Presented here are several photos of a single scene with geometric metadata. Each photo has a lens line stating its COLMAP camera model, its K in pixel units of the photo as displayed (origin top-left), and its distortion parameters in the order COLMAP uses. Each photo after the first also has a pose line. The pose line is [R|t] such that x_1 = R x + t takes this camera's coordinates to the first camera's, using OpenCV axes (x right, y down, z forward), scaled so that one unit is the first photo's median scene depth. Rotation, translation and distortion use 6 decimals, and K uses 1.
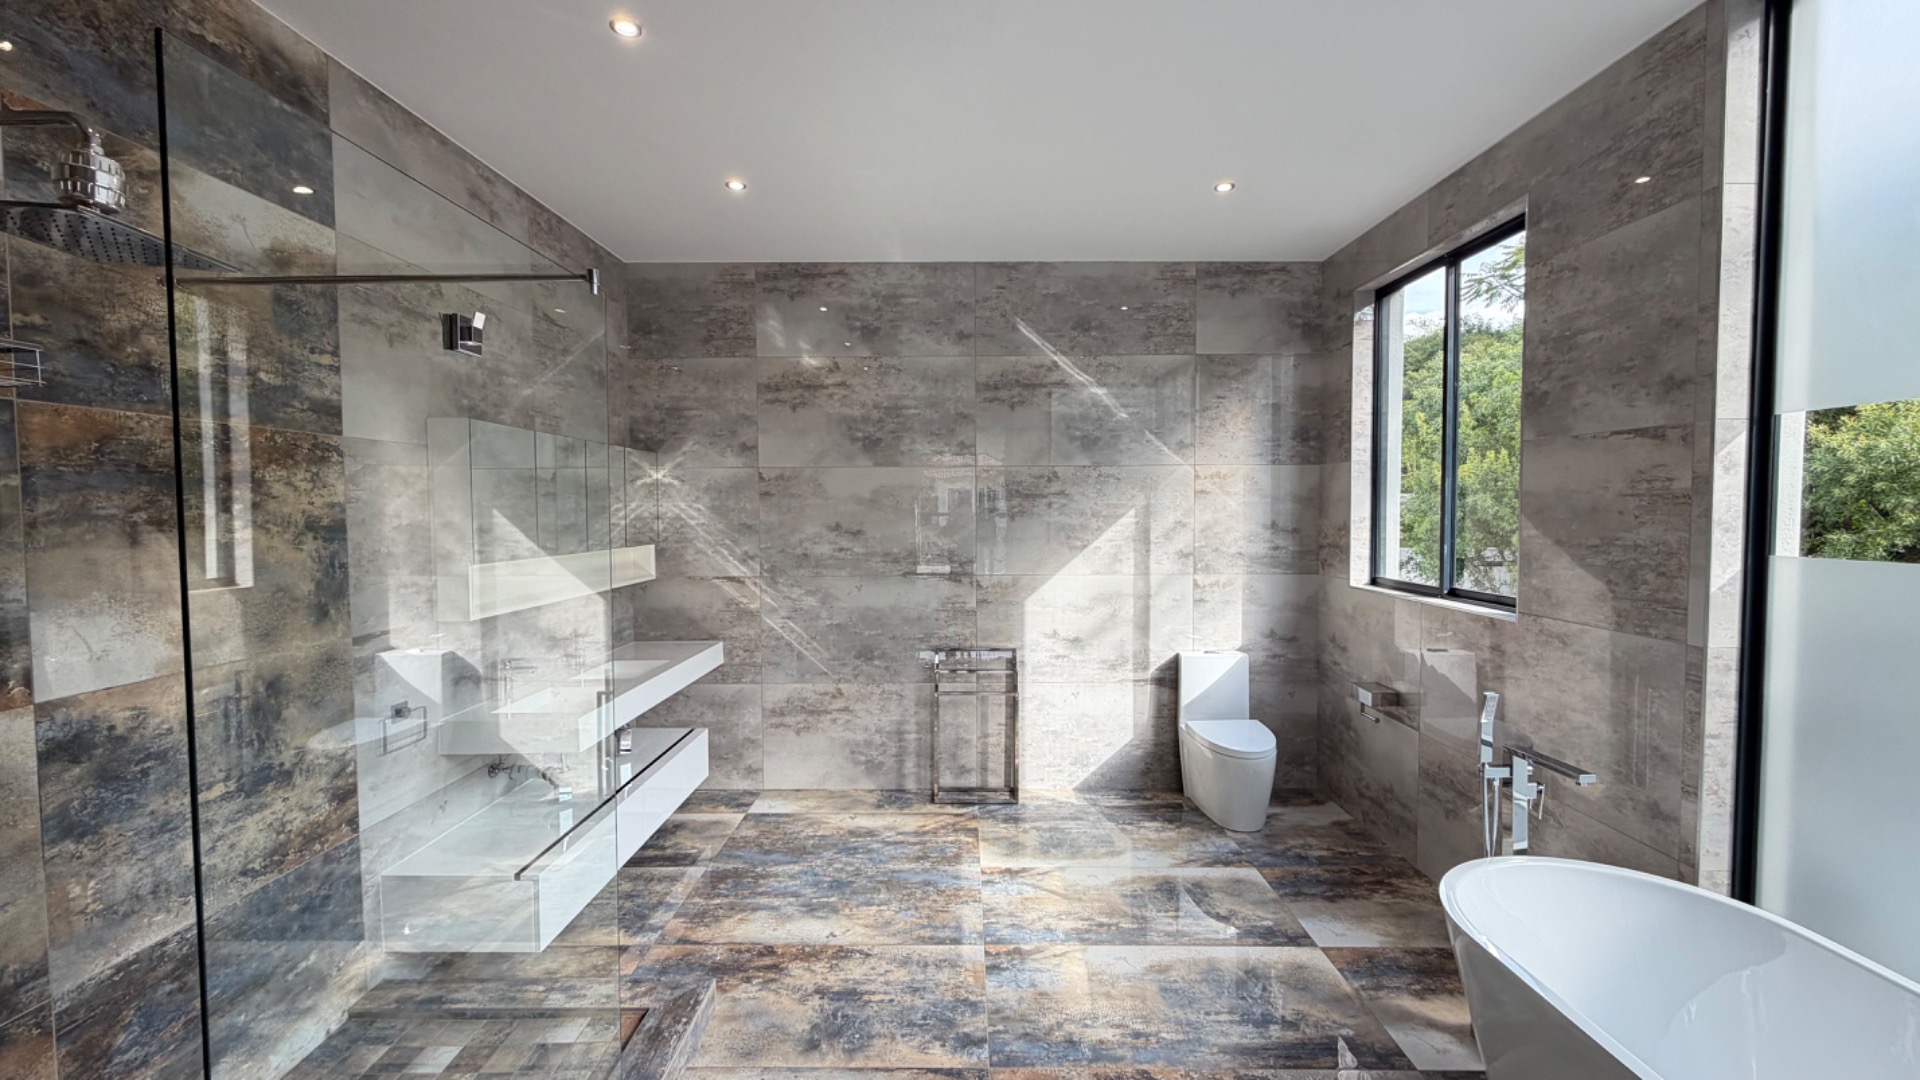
lens RADIAL K [[766.4, 0, 957.2], [0, 766.4, 538.9], [0, 0, 1]] dist [-0.001932, 0.000168]
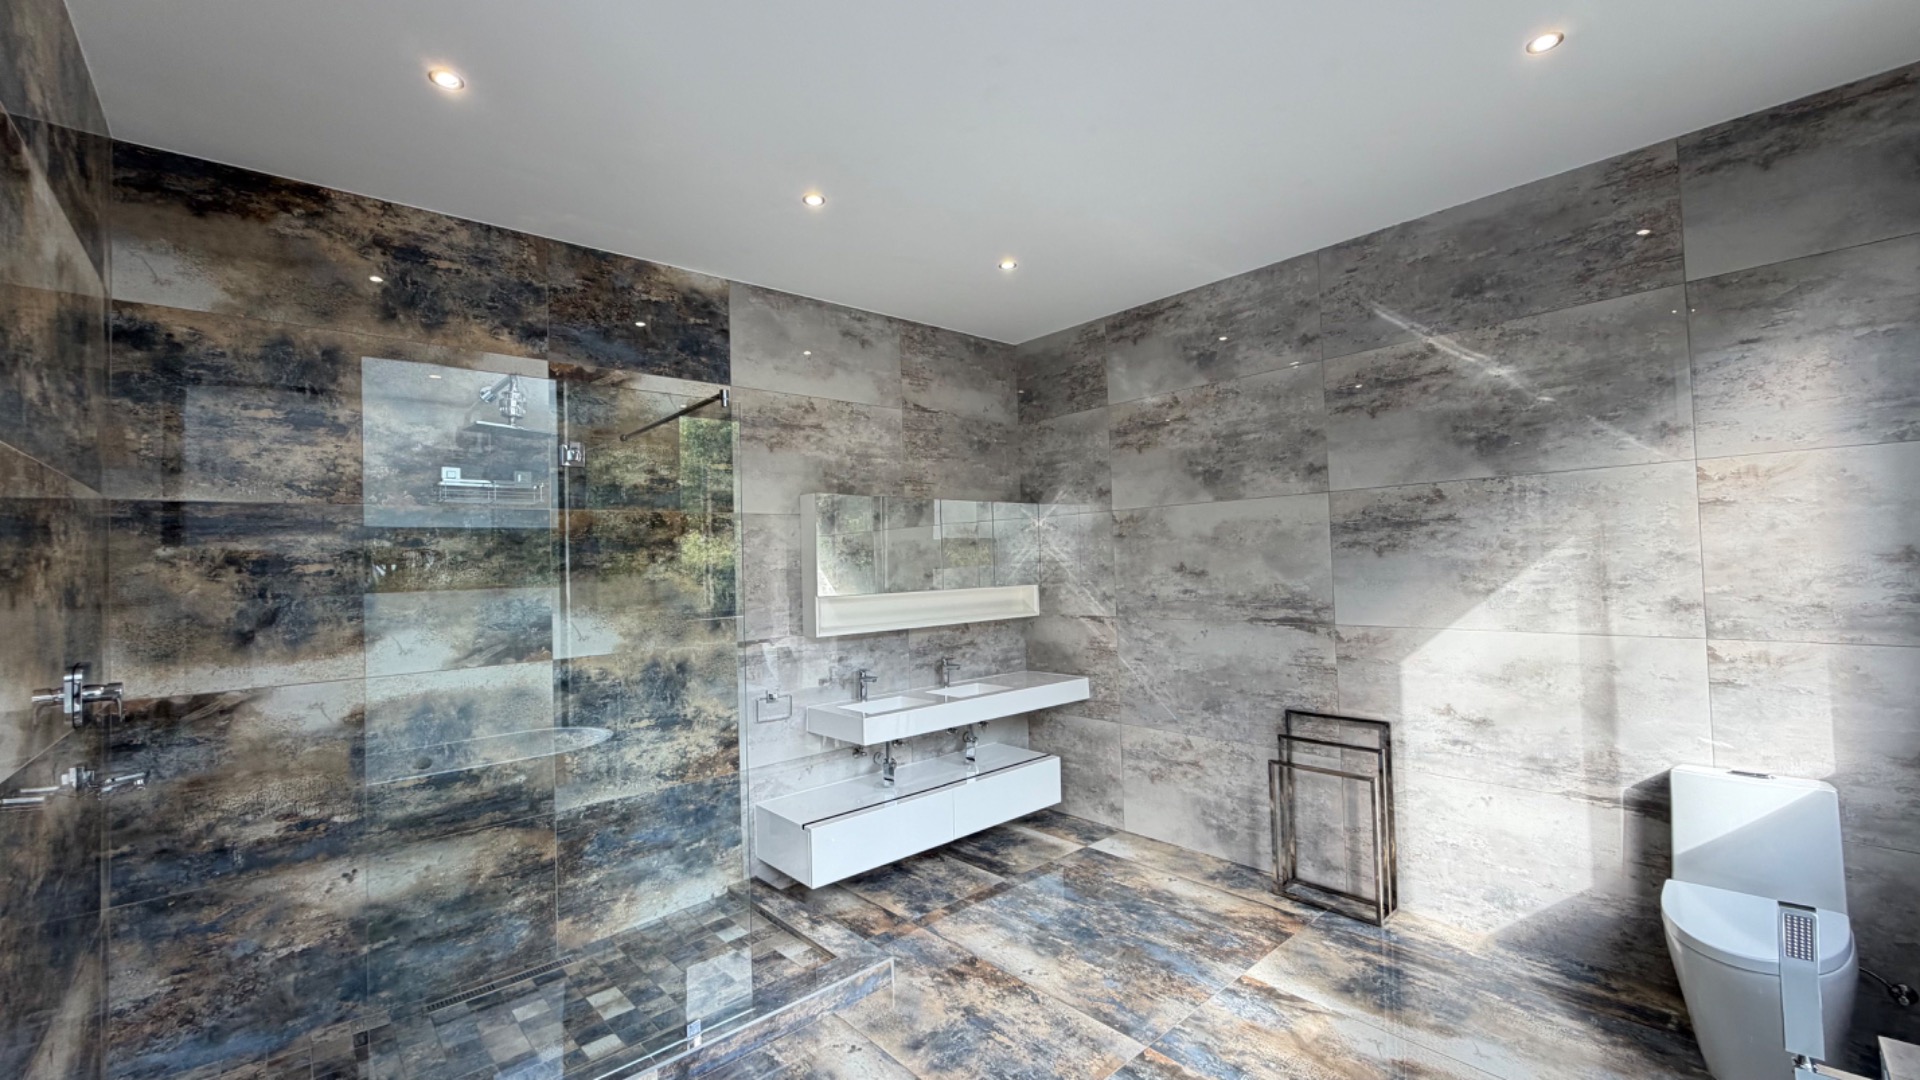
lens RADIAL K [[766.4, 0, 955.7], [0, 766.4, 539.1], [0, 0, 1]] dist [-0.001932, 0.000168]
pose [[0.670877, -0.039145, -0.740535, 0.366741], [-0.002815, 0.998464, -0.055329, 0.002744], [0.741563, 0.039204, 0.669736, 0.155026]]
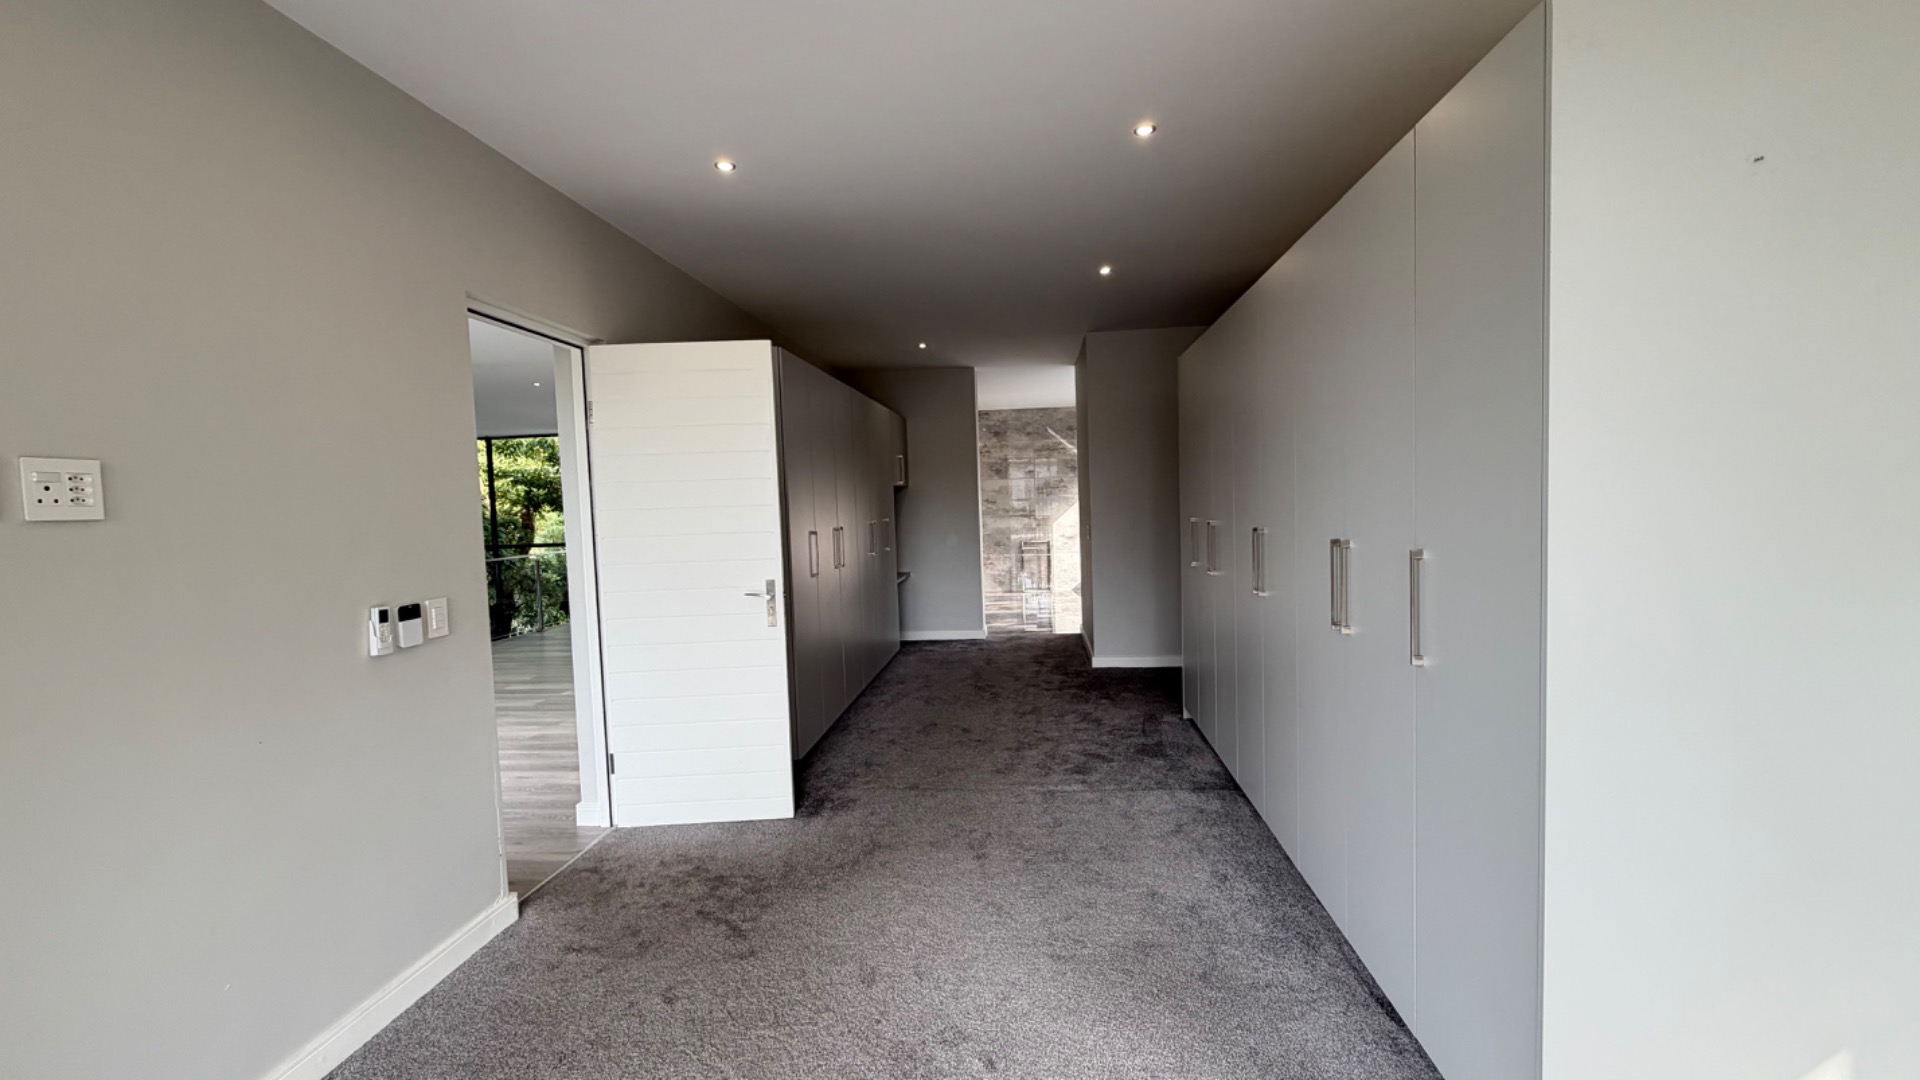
lens RADIAL K [[766.4, 0, 973.6], [0, 766.4, 548.0], [0, 0, 1]] dist [-0.001932, 0.000168]
pose [[0.995438, -0.023048, -0.092589, 0.058403], [0.024587, 0.999577, 0.015517, 0.119695], [0.092192, -0.017723, 0.995584, -1.934783]]
